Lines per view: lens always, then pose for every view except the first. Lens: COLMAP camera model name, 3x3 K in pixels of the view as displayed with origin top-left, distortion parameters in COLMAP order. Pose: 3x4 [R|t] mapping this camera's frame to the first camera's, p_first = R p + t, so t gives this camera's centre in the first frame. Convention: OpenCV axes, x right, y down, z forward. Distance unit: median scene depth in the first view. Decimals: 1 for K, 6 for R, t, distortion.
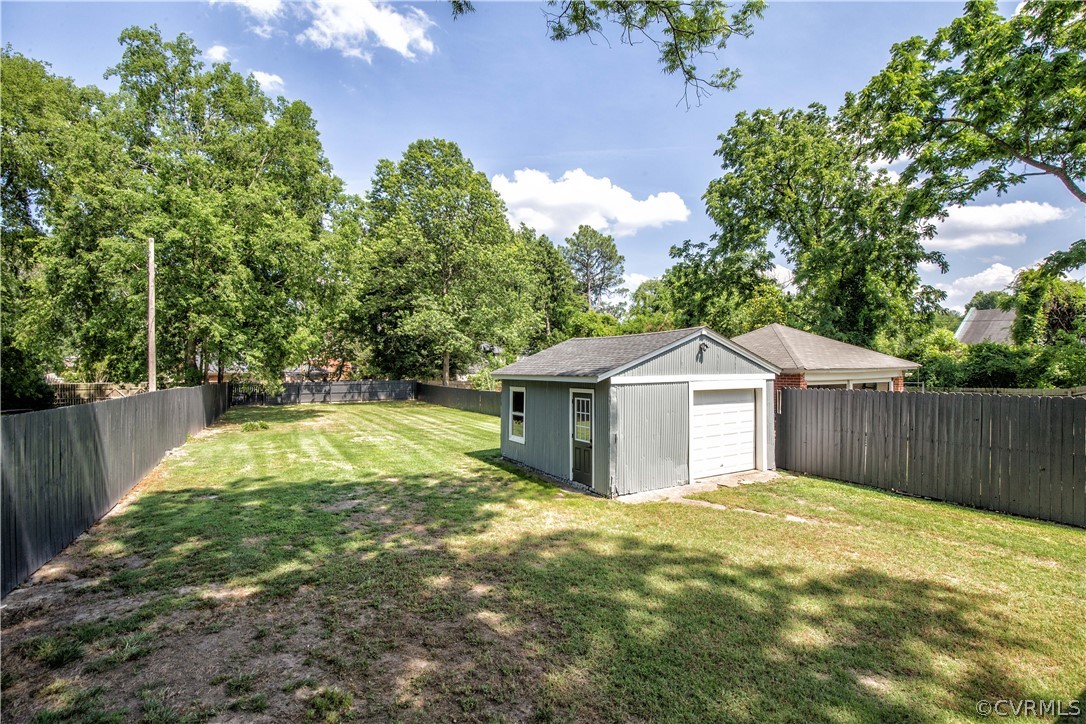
lens RADIAL K [[523.0, 0, 549.8], [0, 523.0, 366.2], [0, 0, 1]] dist [-0.000443, 0.000624]
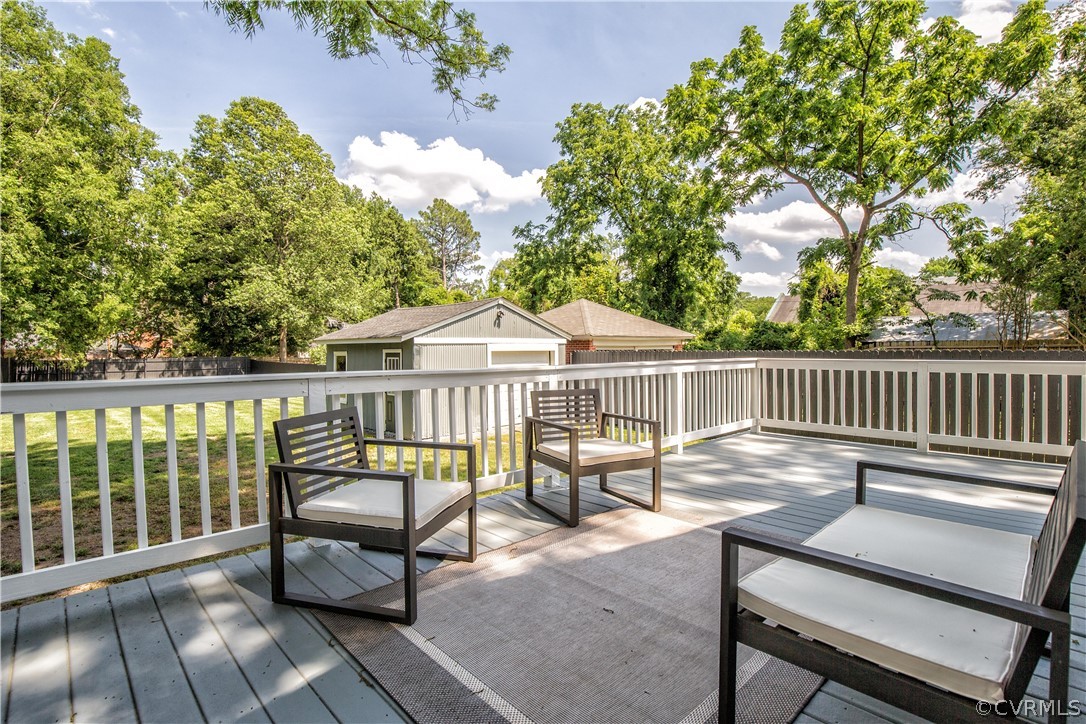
lens RADIAL K [[547.5, 0, 543.0], [0, 547.5, 362.0], [0, 0, 1]] dist [-0.005949, 0.000112]
pose [[0.973234, -0.005024, 0.229762, 0.041492], [-0.001031, 0.999656, 0.026225, 0.015423], [-0.229815, -0.025760, 0.972893, -0.094281]]
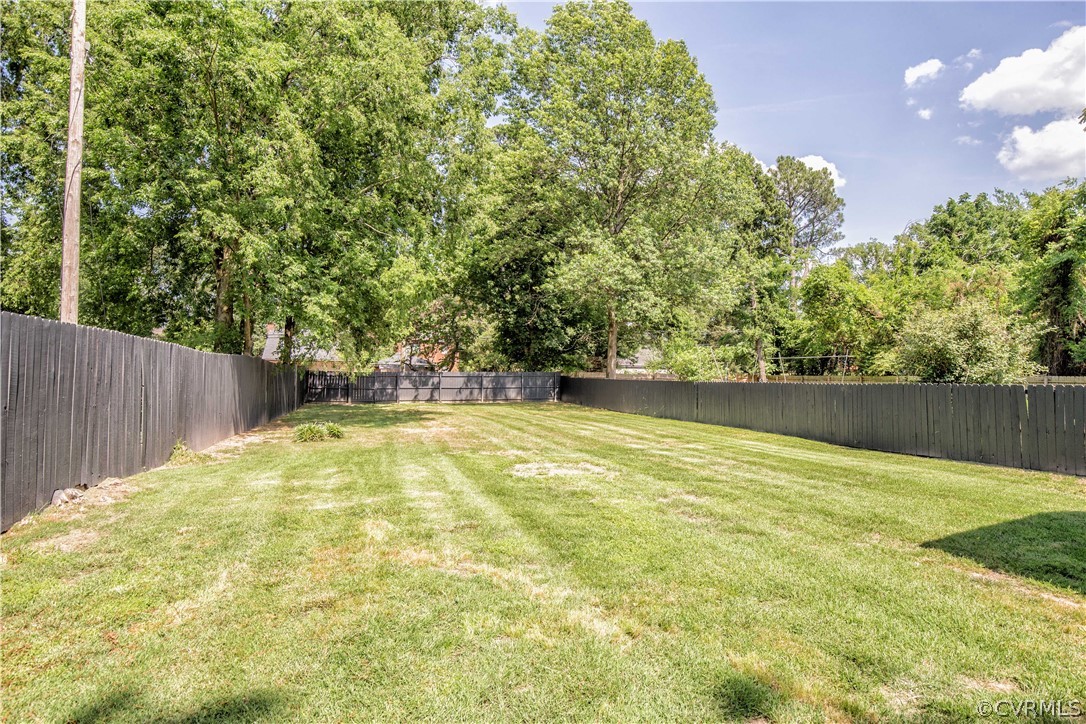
lens RADIAL K [[587.0, 0, 546.3], [0, 587.0, 367.0], [0, 0, 1]] dist [0.046427, 0.000094]
pose [[0.980292, 0.009047, -0.197348, -0.182111], [-0.011581, 0.999865, -0.011691, 0.043360], [0.197216, 0.013746, 0.980264, 0.377012]]
